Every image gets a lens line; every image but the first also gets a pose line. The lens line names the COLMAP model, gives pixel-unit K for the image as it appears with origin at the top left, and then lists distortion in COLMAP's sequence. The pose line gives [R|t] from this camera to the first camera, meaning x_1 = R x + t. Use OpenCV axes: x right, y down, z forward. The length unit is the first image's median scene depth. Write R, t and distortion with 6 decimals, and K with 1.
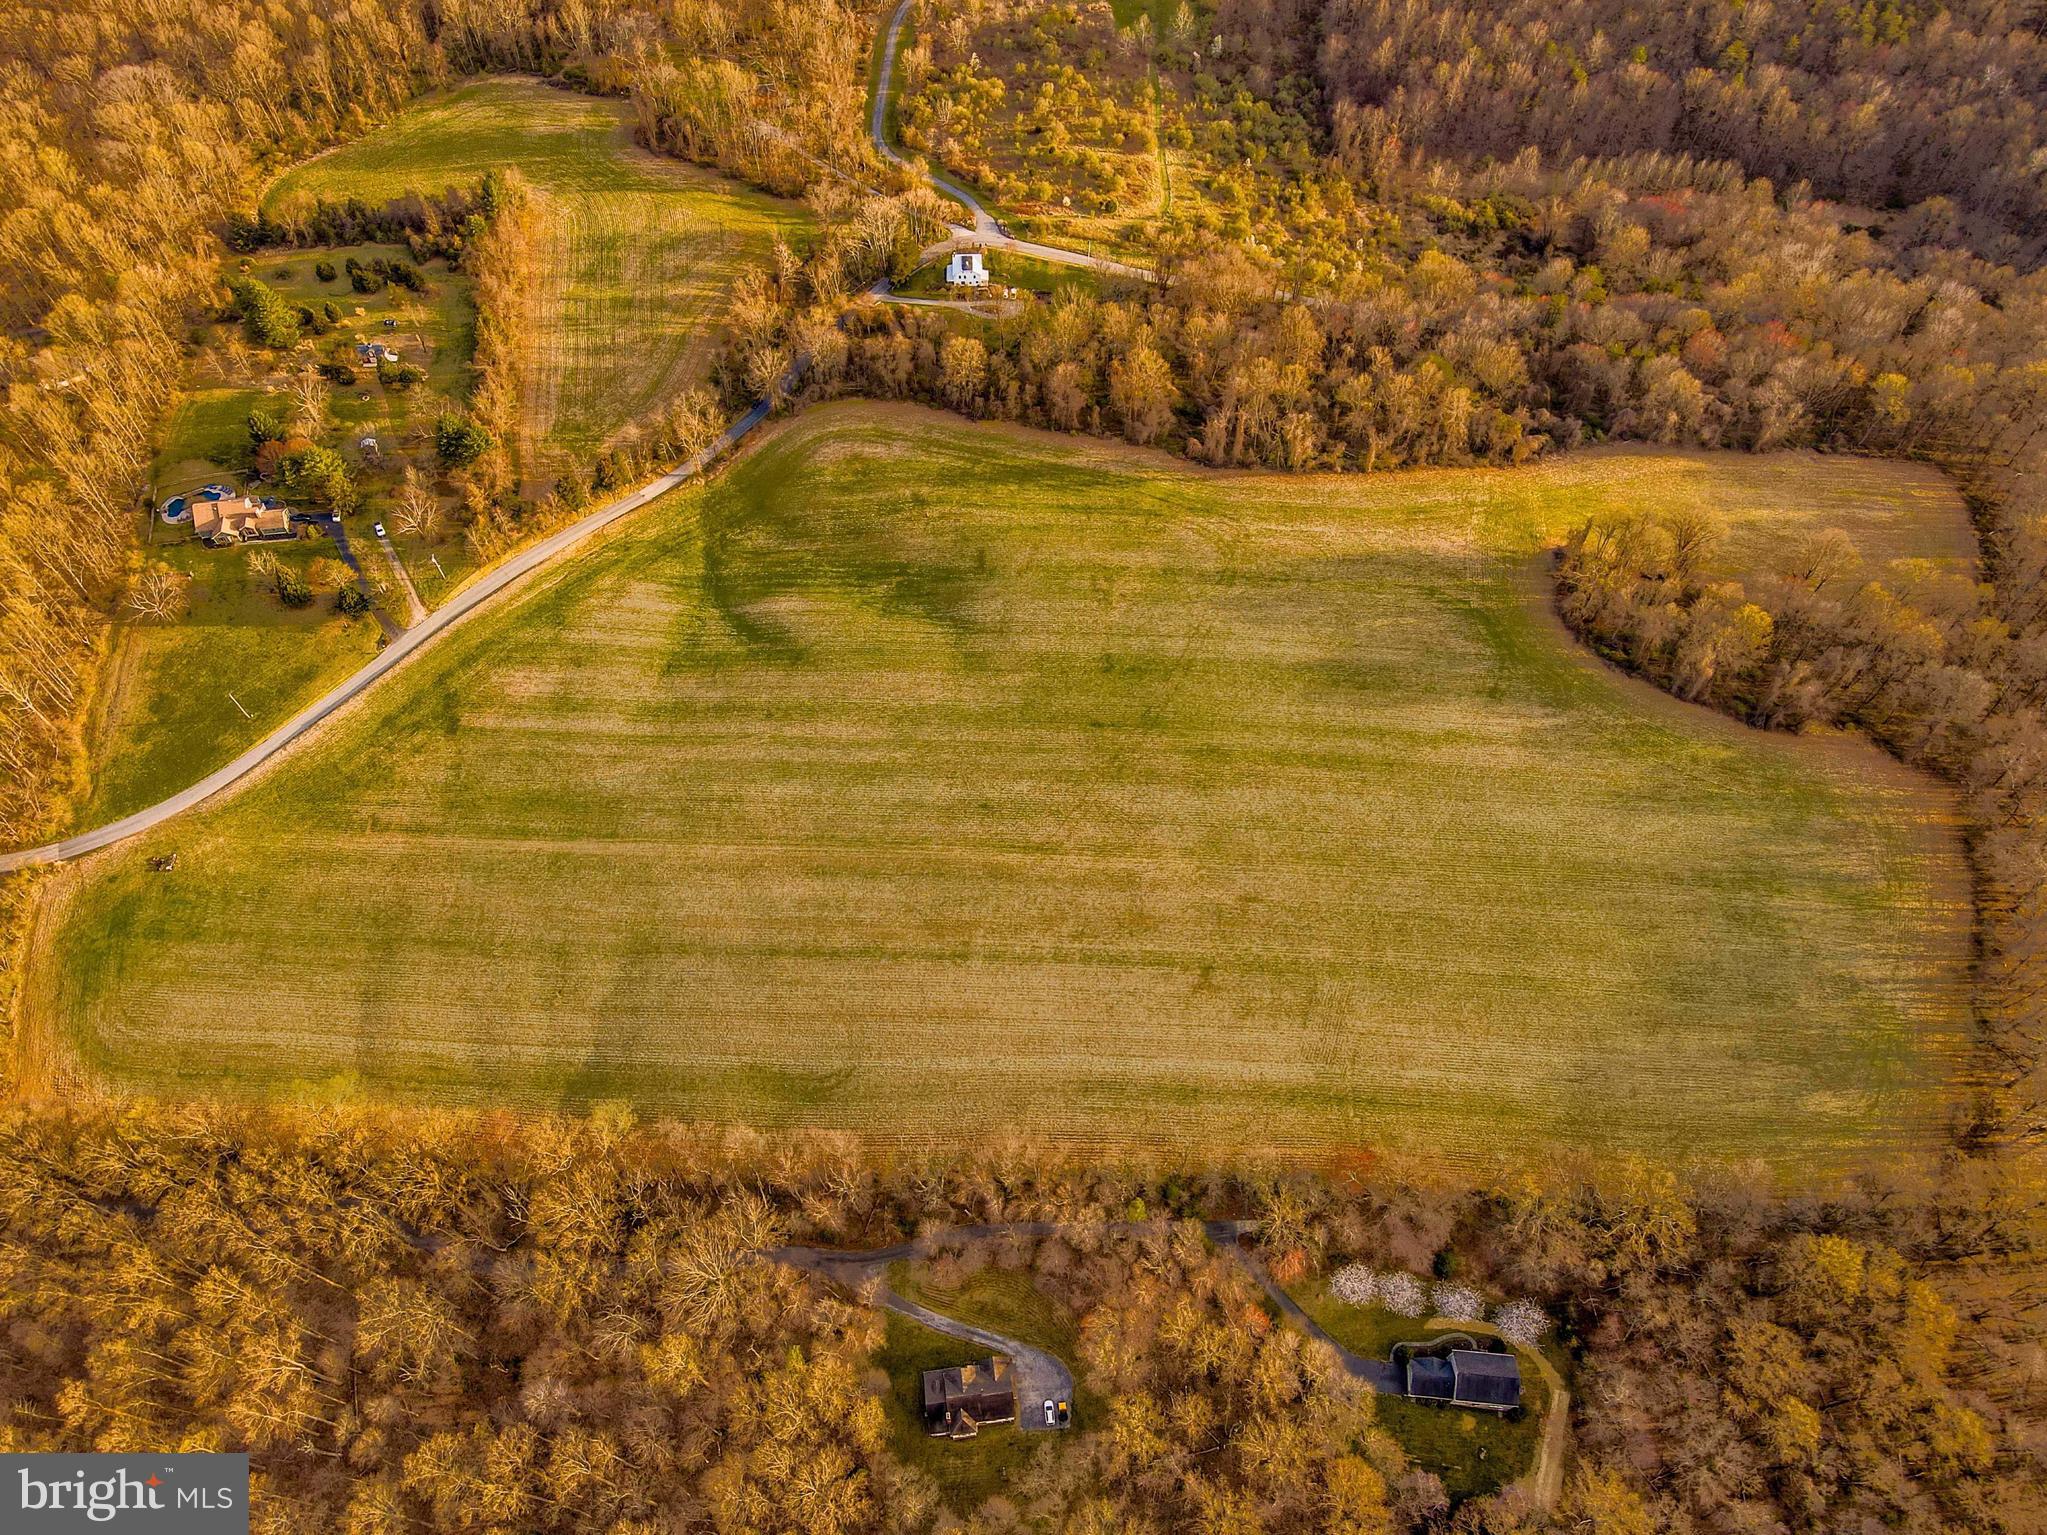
lens RADIAL K [[1528.2, 0, 1010.5], [0, 1528.2, 768.0], [0, 0, 1]] dist [0.003507, 0.001585]
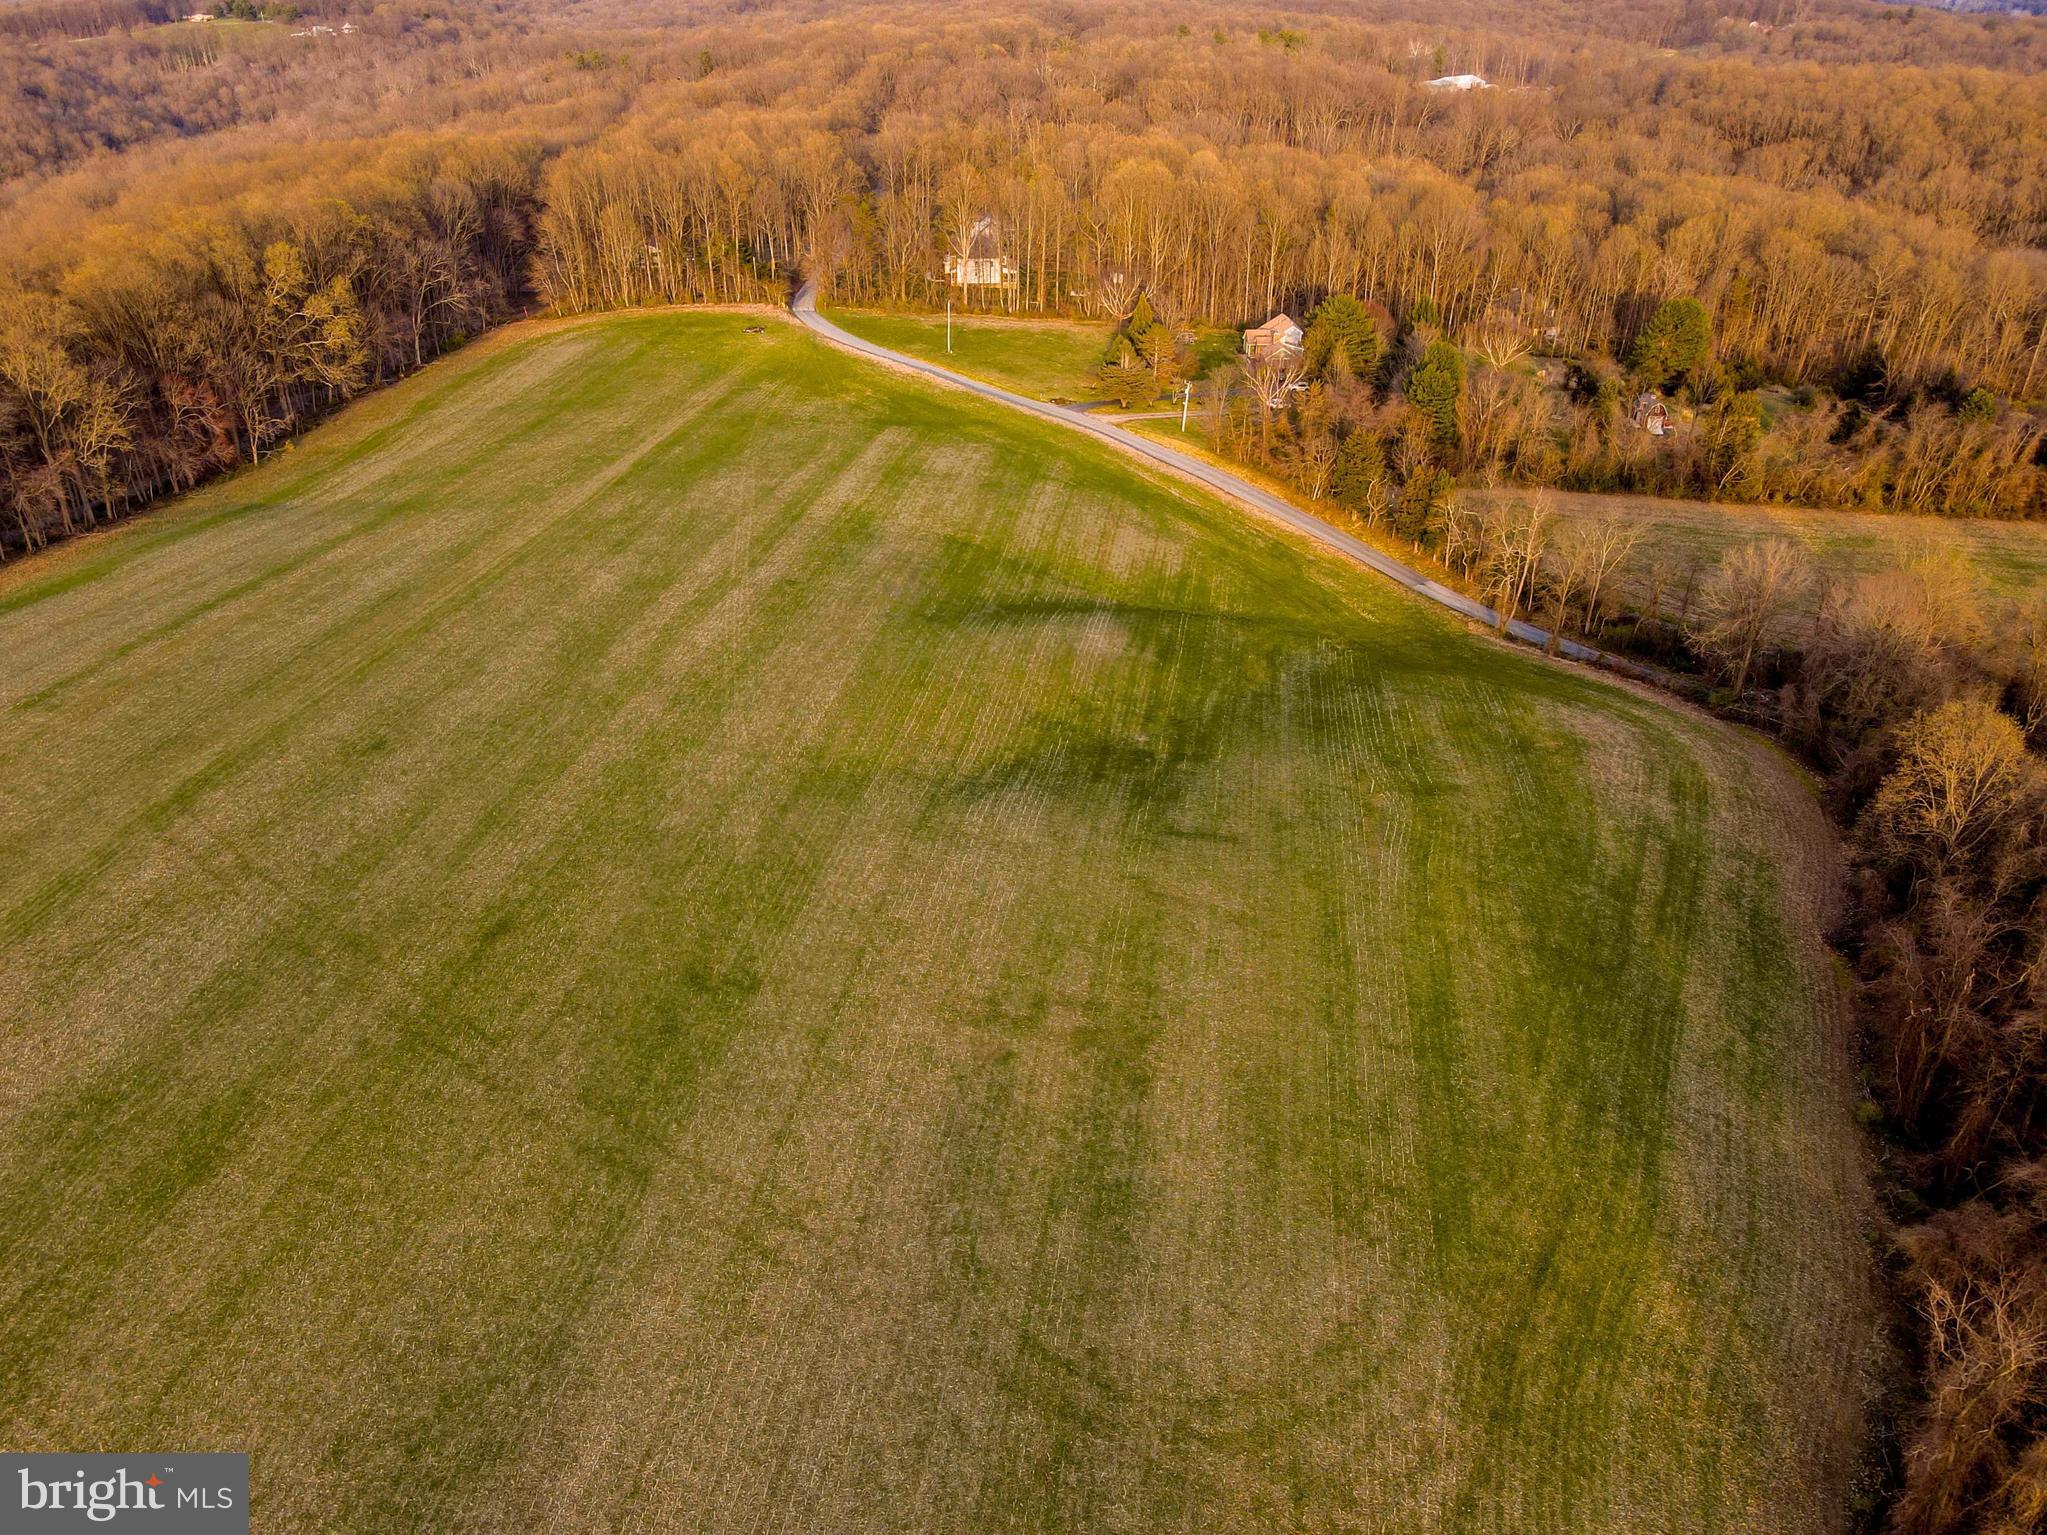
lens RADIAL K [[1528.2, 0, 1010.5], [0, 1528.2, 768.0], [0, 0, 1]] dist [0.003507, 0.001585]
pose [[-0.115116, 0.477394, -0.871116, 0.302037], [-0.841509, 0.419116, 0.340889, -0.238580], [0.527837, 0.772294, 0.353484, 0.884677]]
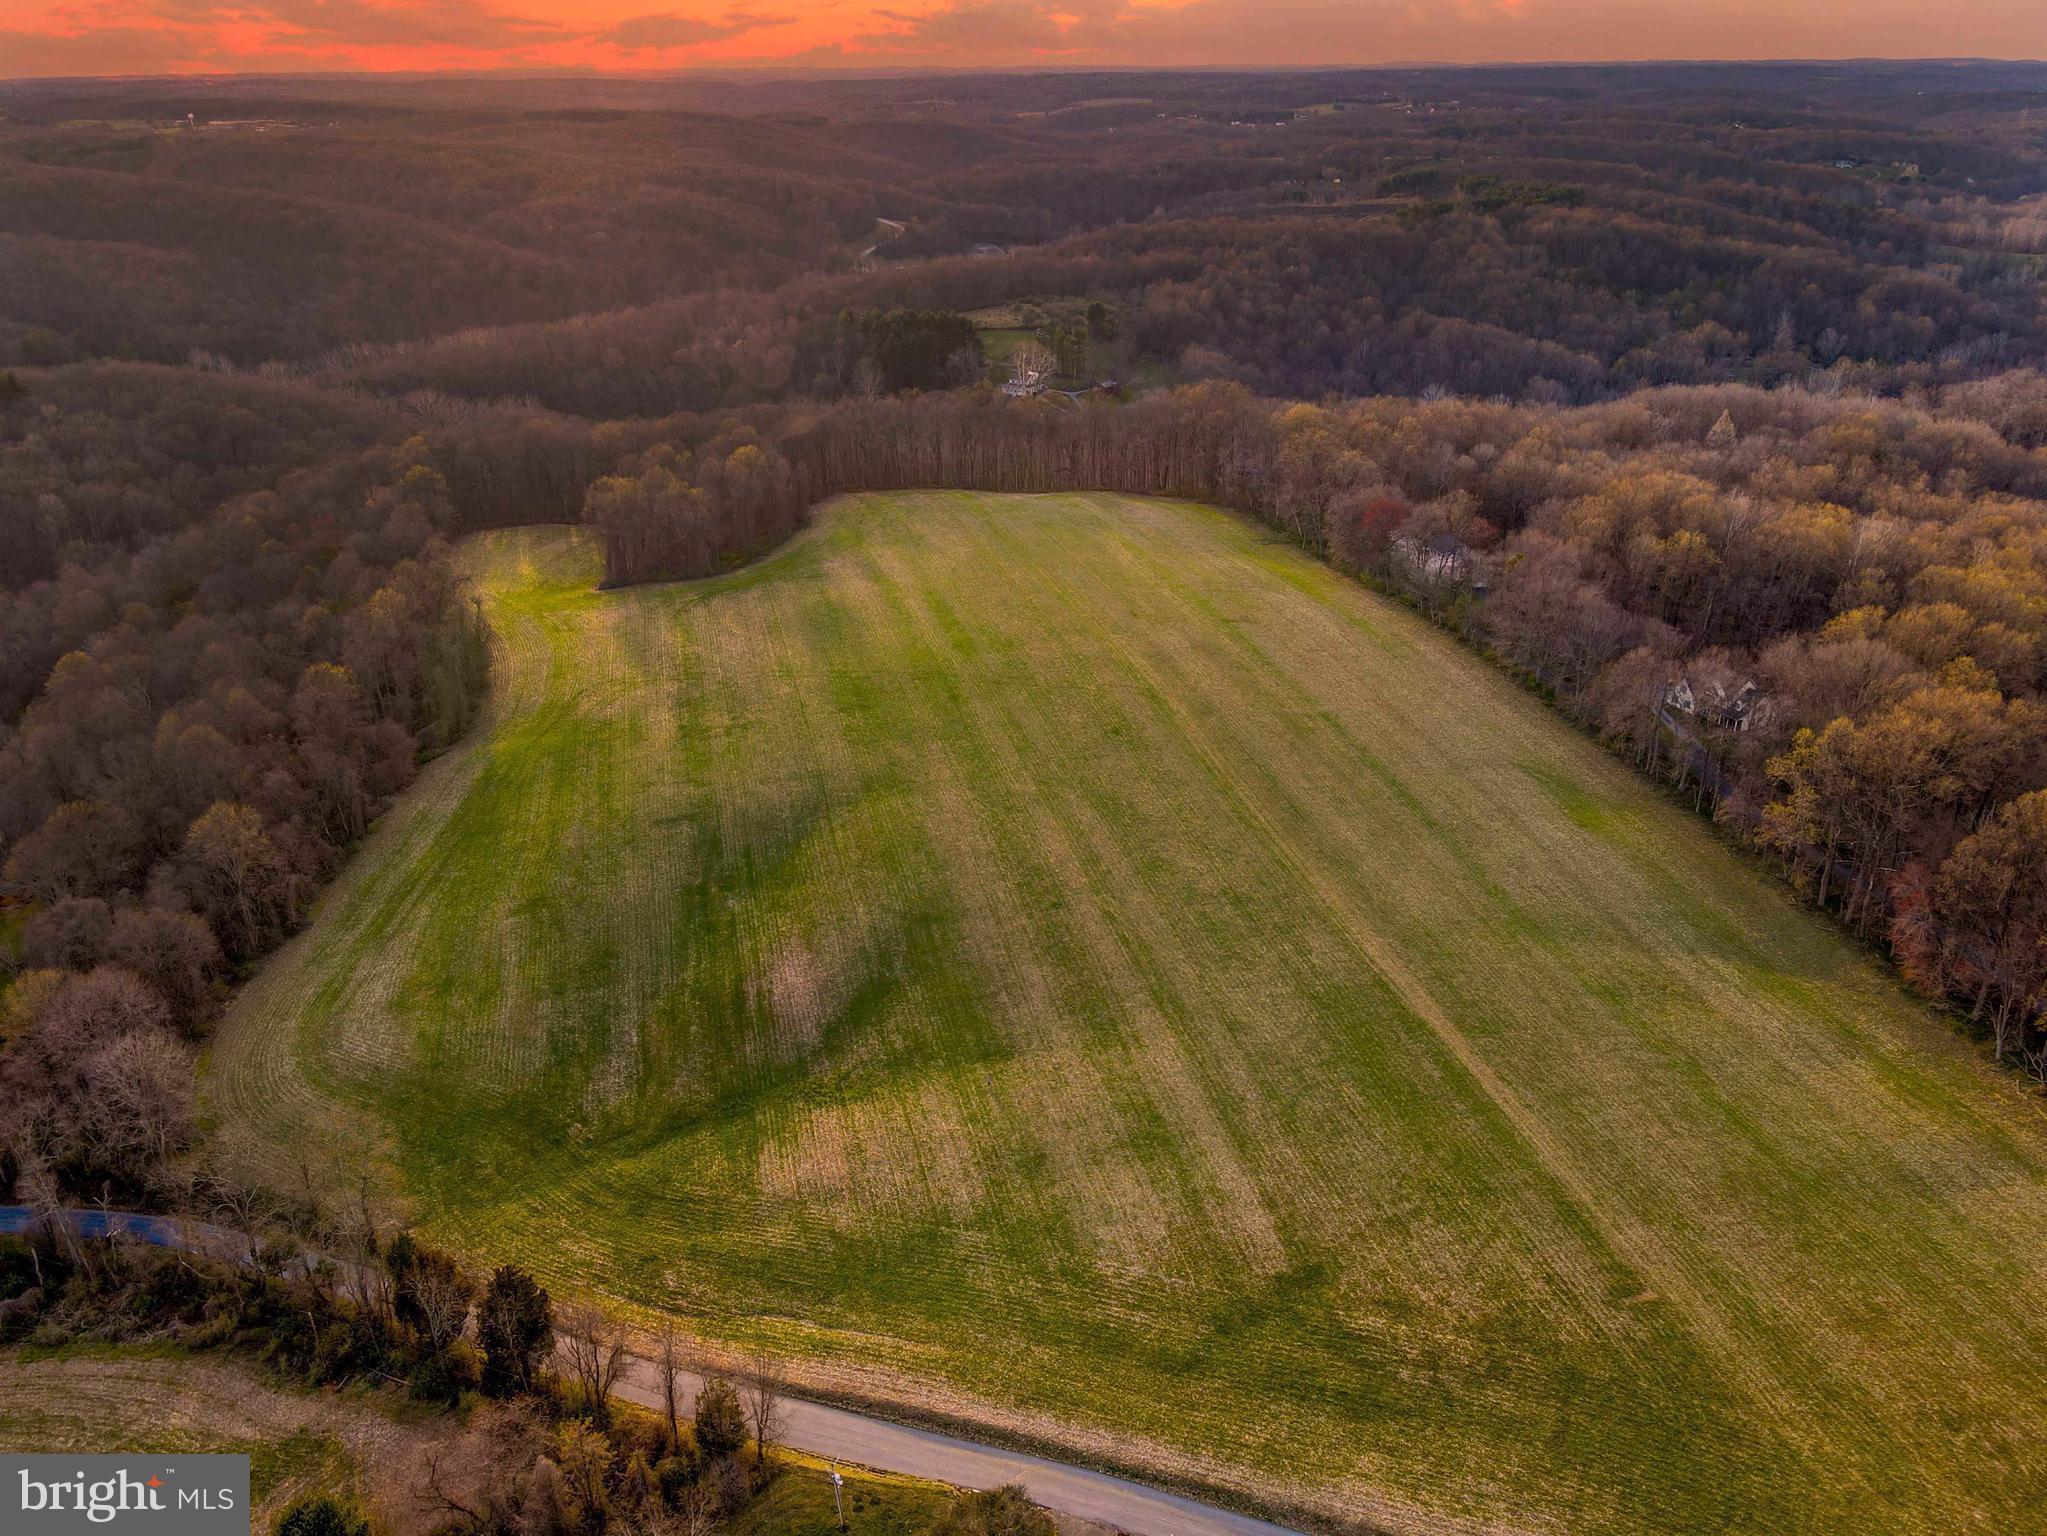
lens RADIAL K [[1528.2, 0, 1010.5], [0, 1528.2, 768.5], [0, 0, 1]] dist [0.003507, 0.001585]
pose [[-0.268946, -0.385089, 0.882822, -0.640817], [0.824002, 0.382585, 0.417911, -0.310466], [-0.498687, 0.839842, 0.214419, 0.817282]]
